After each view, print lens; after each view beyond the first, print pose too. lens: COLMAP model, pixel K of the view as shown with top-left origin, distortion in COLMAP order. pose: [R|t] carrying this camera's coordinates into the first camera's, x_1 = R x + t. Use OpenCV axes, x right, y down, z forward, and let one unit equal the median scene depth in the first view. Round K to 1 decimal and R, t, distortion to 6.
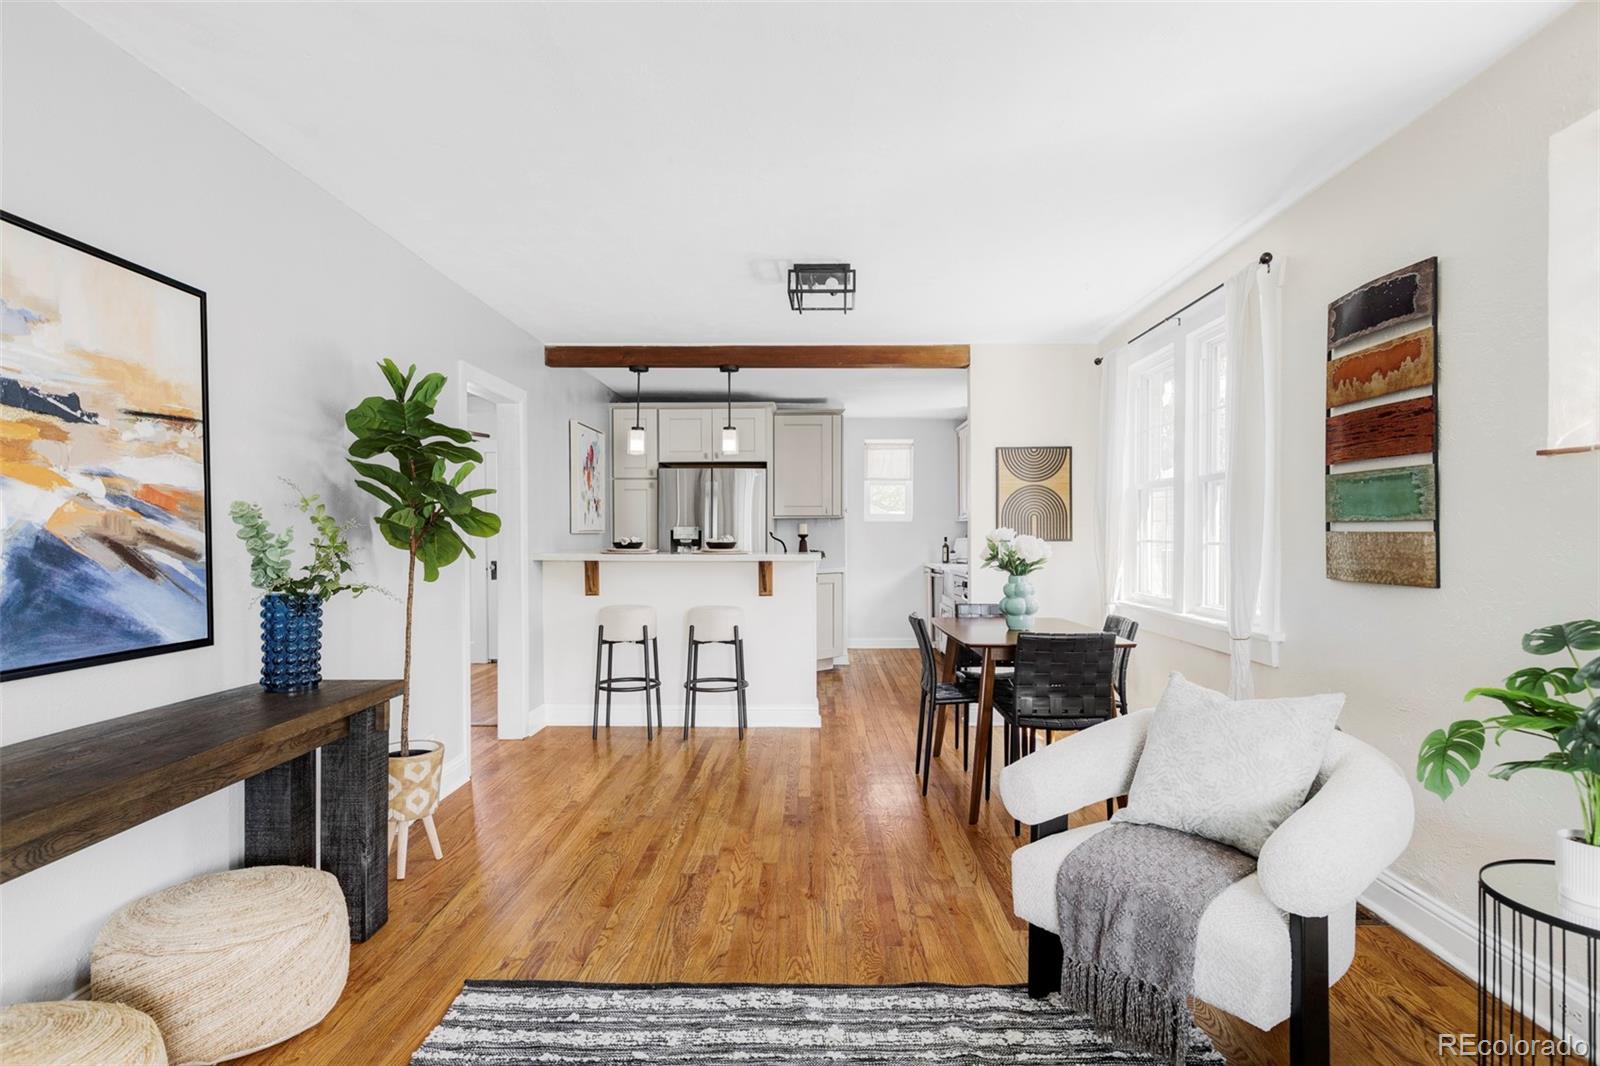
lens RADIAL K [[866.0, 0, 798.8], [0, 866.0, 552.4], [0, 0, 1]] dist [0.004141, -0.002575]
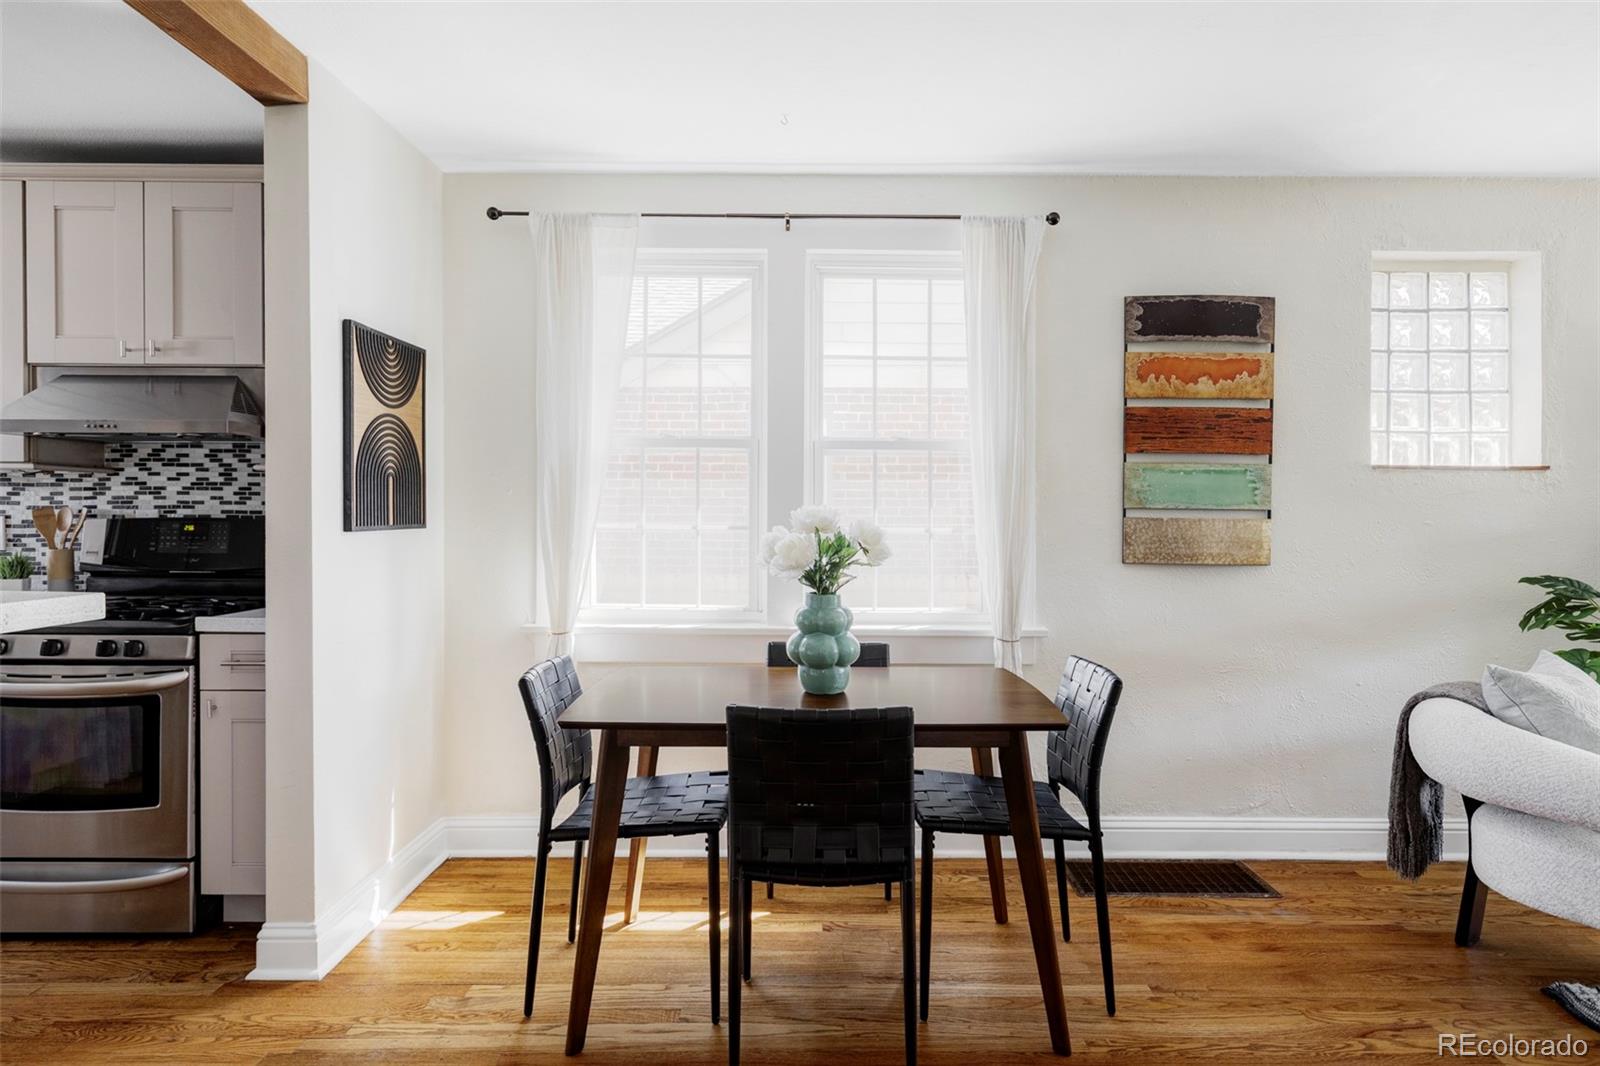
lens RADIAL K [[866.0, 0, 810.1], [0, 866.0, 519.0], [0, 0, 1]] dist [0.004141, -0.002575]
pose [[-0.024010, 0.000830, 0.999711, -0.404979], [0.013352, 0.999911, -0.000510, -0.027321], [-0.999623, 0.013336, -0.024019, 1.406296]]
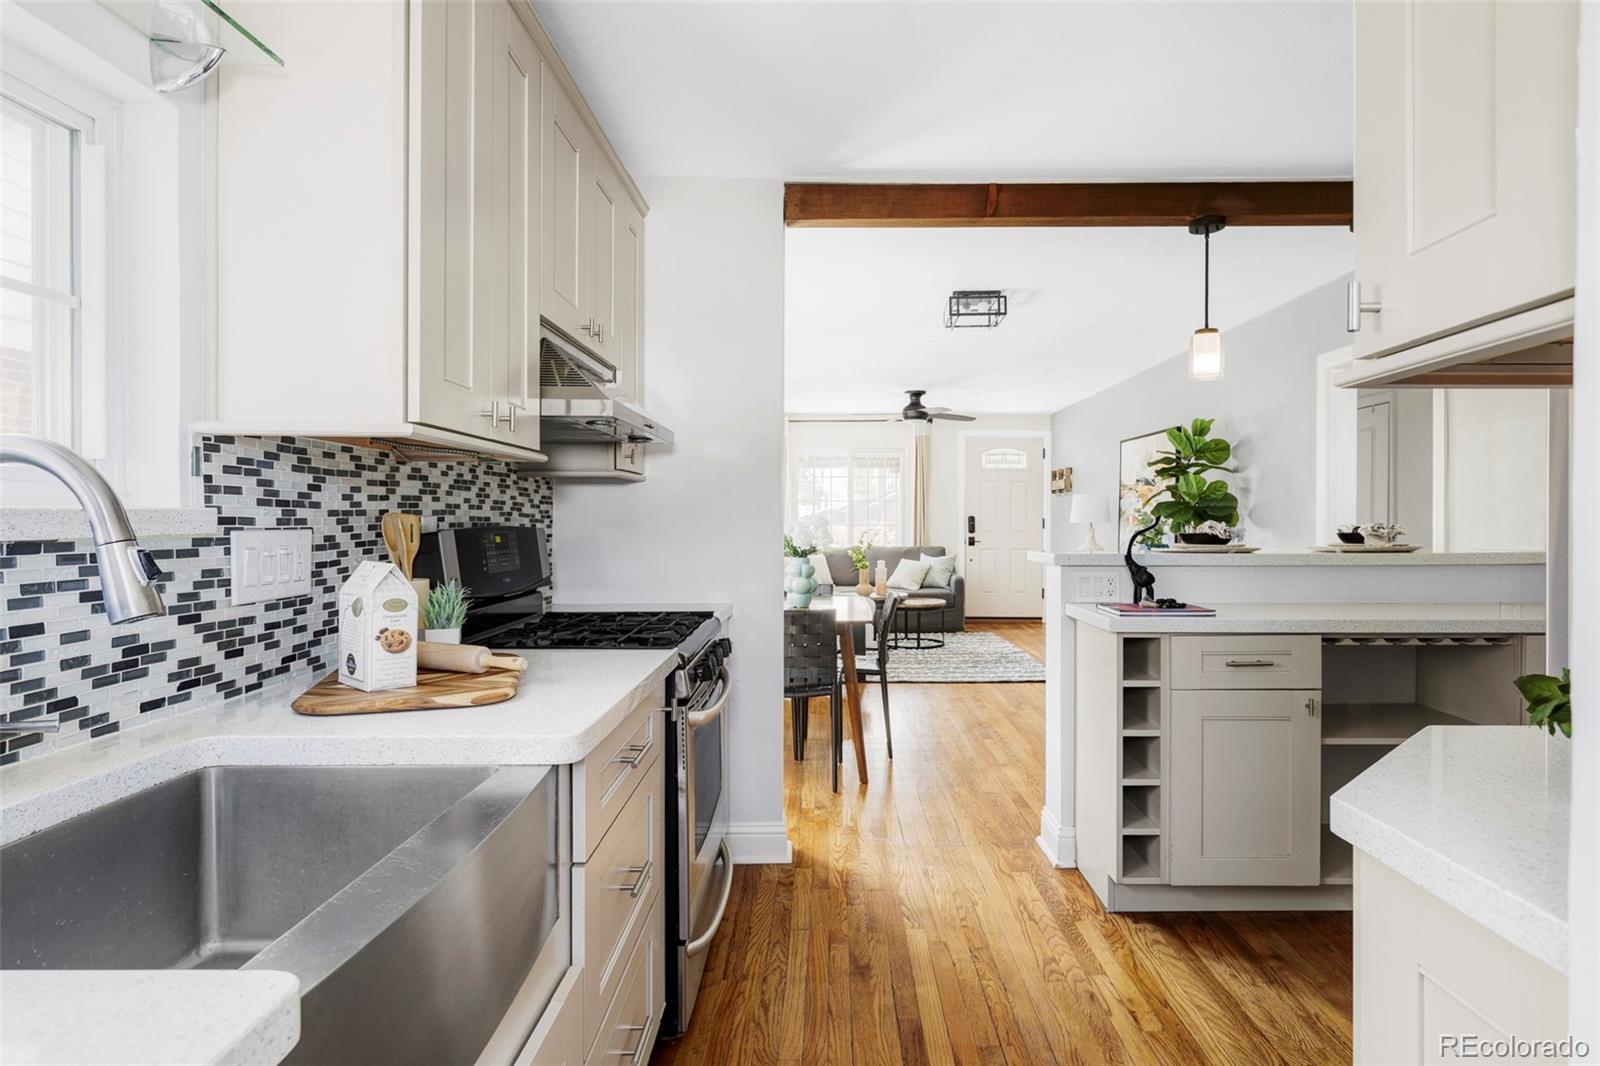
lens RADIAL K [[866.0, 0, 848.2], [0, 866.0, 525.3], [0, 0, 1]] dist [0.004141, -0.002575]
pose [[-0.999131, 0.003850, -0.041511, 0.329103], [0.002758, 0.999649, 0.026340, -0.059841], [0.041598, 0.026203, -0.998791, 2.887717]]
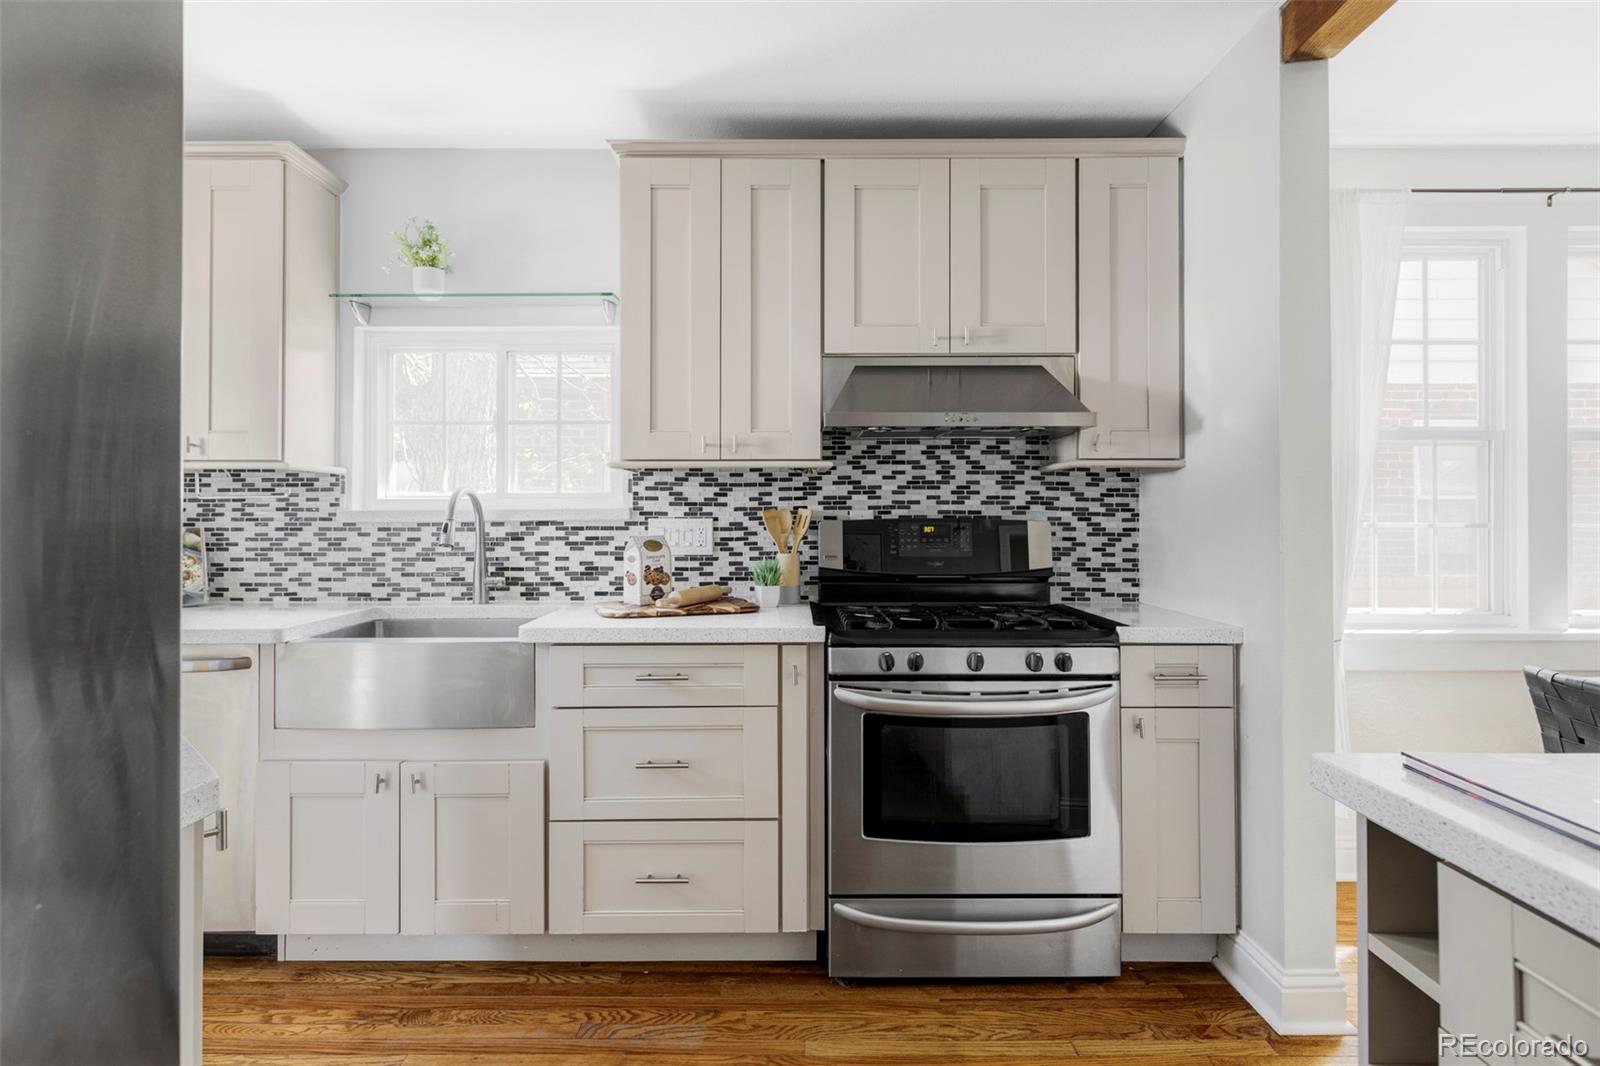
lens RADIAL K [[866.0, 0, 795.1], [0, 866.0, 500.1], [0, 0, 1]] dist [0.004141, -0.002575]
pose [[-0.014465, 0.021507, 0.999664, -0.316746], [0.020023, 0.999574, -0.021215, -0.042065], [-0.999695, 0.019710, -0.014889, 2.255558]]
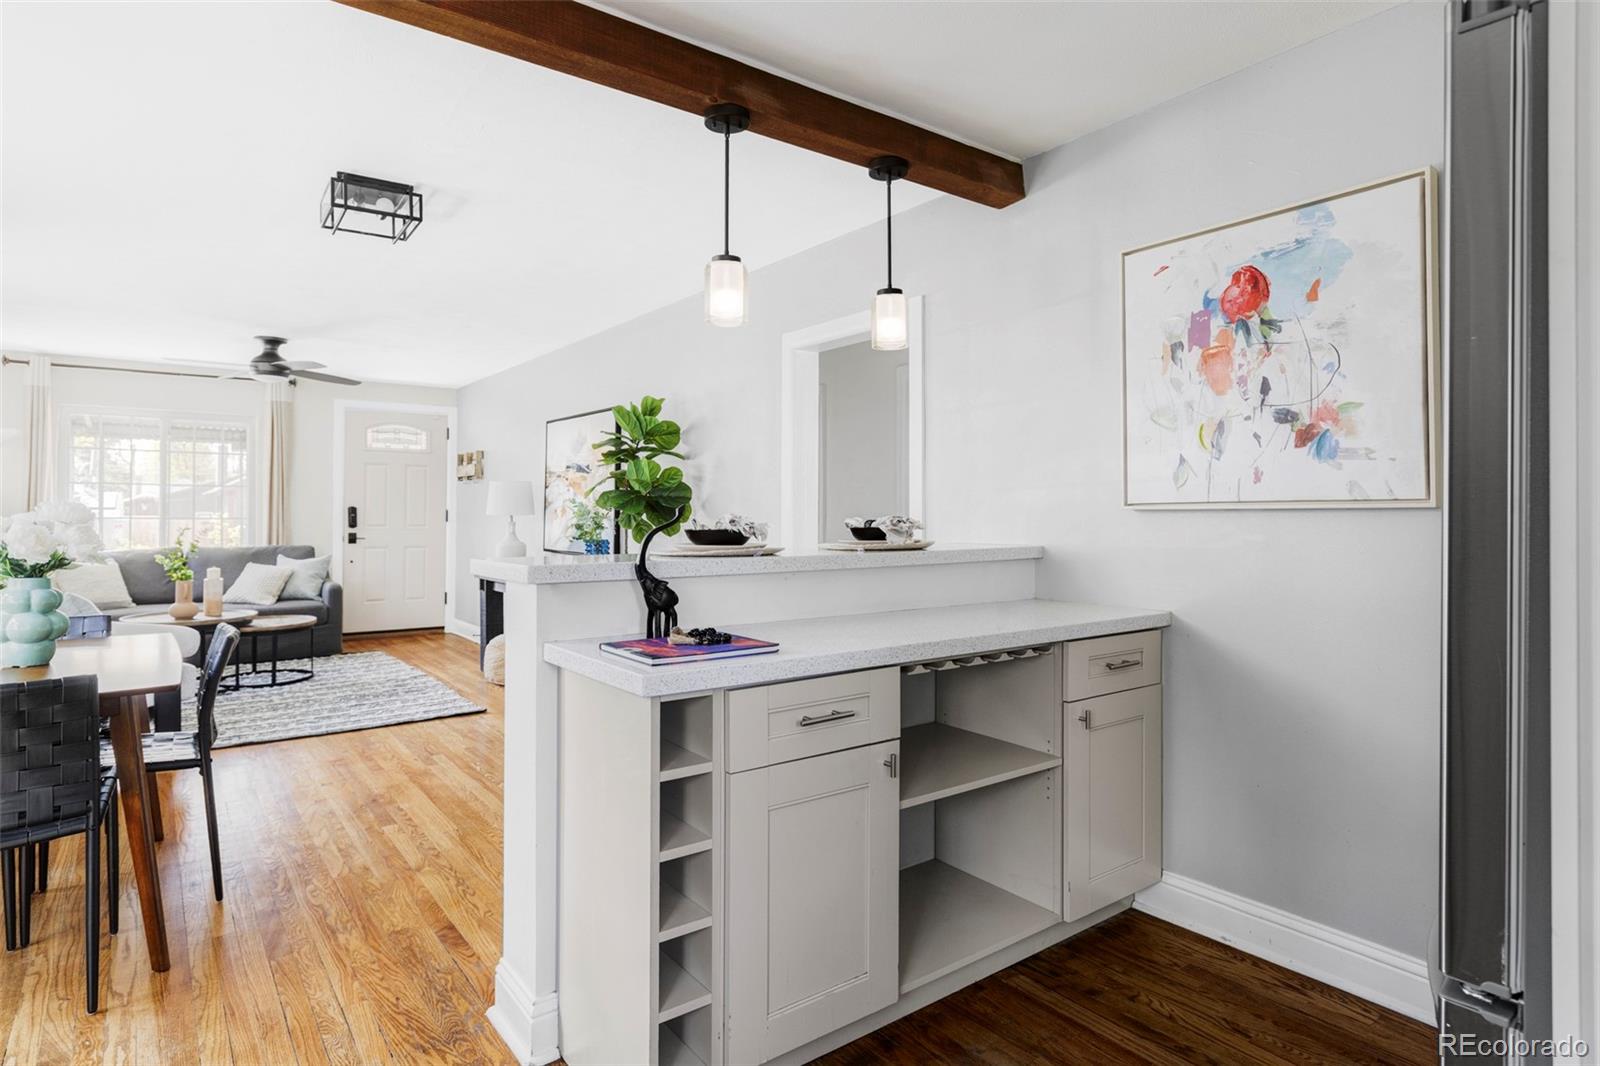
lens RADIAL K [[866.0, 0, 806.3], [0, 866.0, 503.9], [0, 0, 1]] dist [0.004141, -0.002575]
pose [[-0.782267, -0.002810, -0.622938, 0.285391], [-0.010656, 0.999904, 0.008871, -0.053096], [0.622853, 0.013577, -0.782221, 2.533292]]
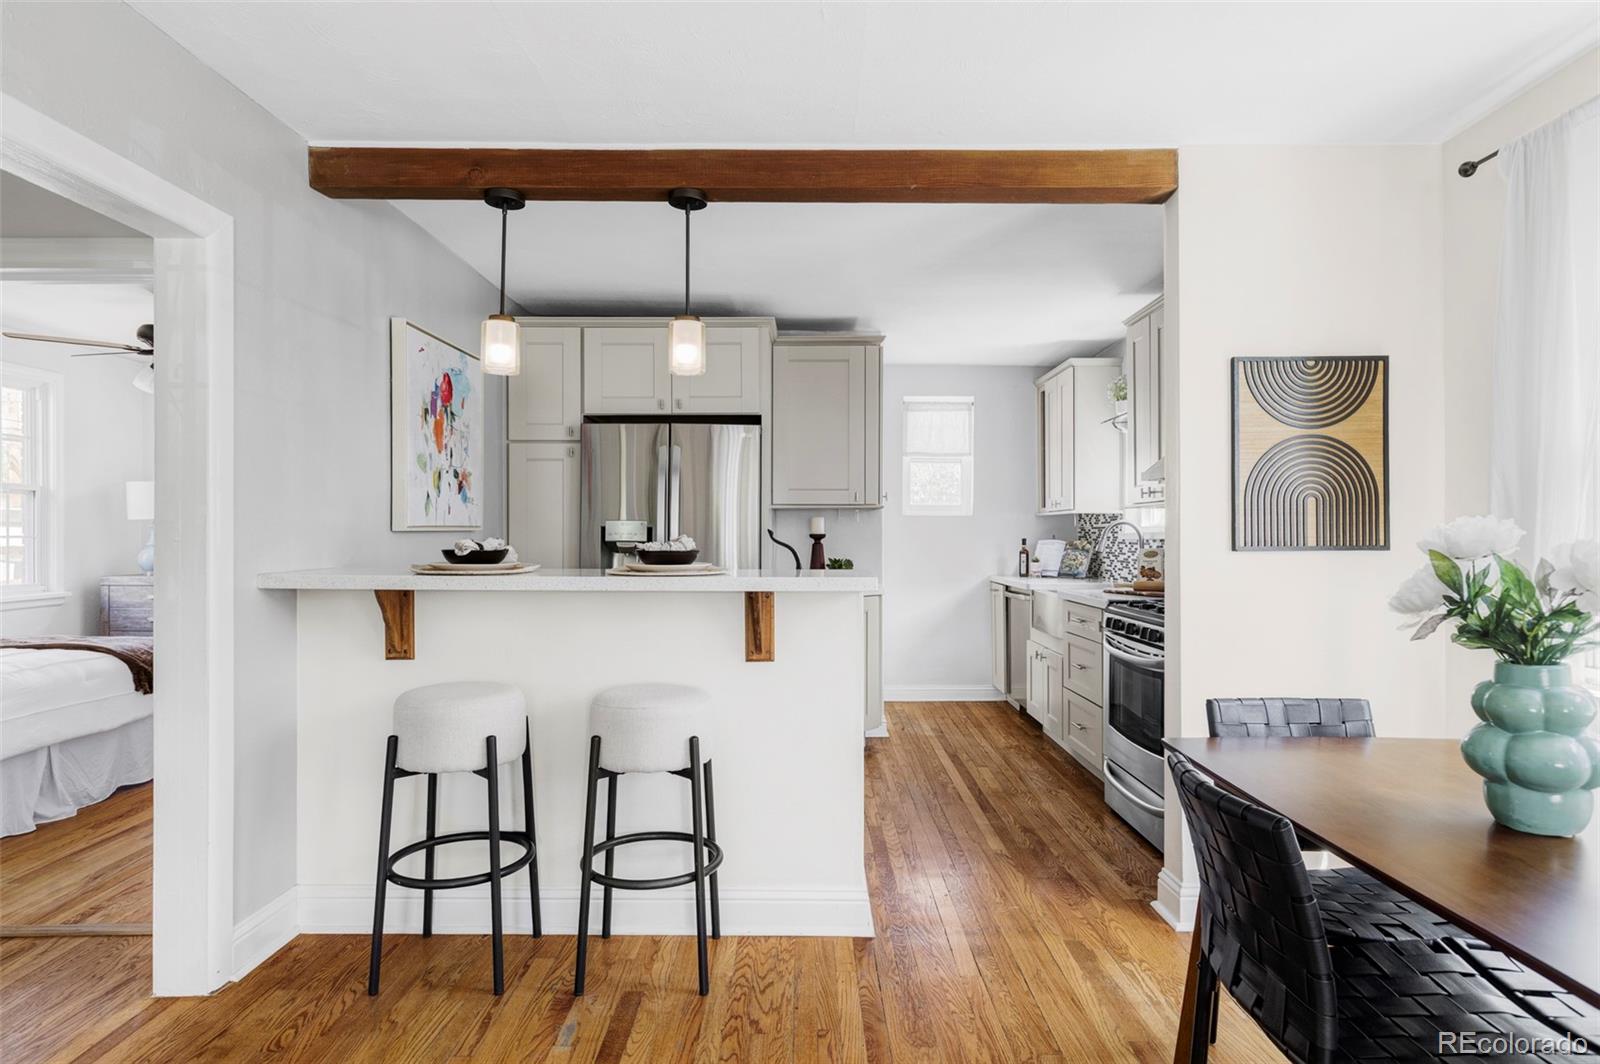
lens RADIAL K [[866.0, 0, 803.2], [0, 866.0, 531.0], [0, 0, 1]] dist [0.004141, -0.002575]
pose [[0.999896, 0.002801, 0.014178, -0.038214], [-0.002467, 0.999721, -0.023506, -0.020643], [-0.014239, 0.023469, 0.999623, 0.932618]]
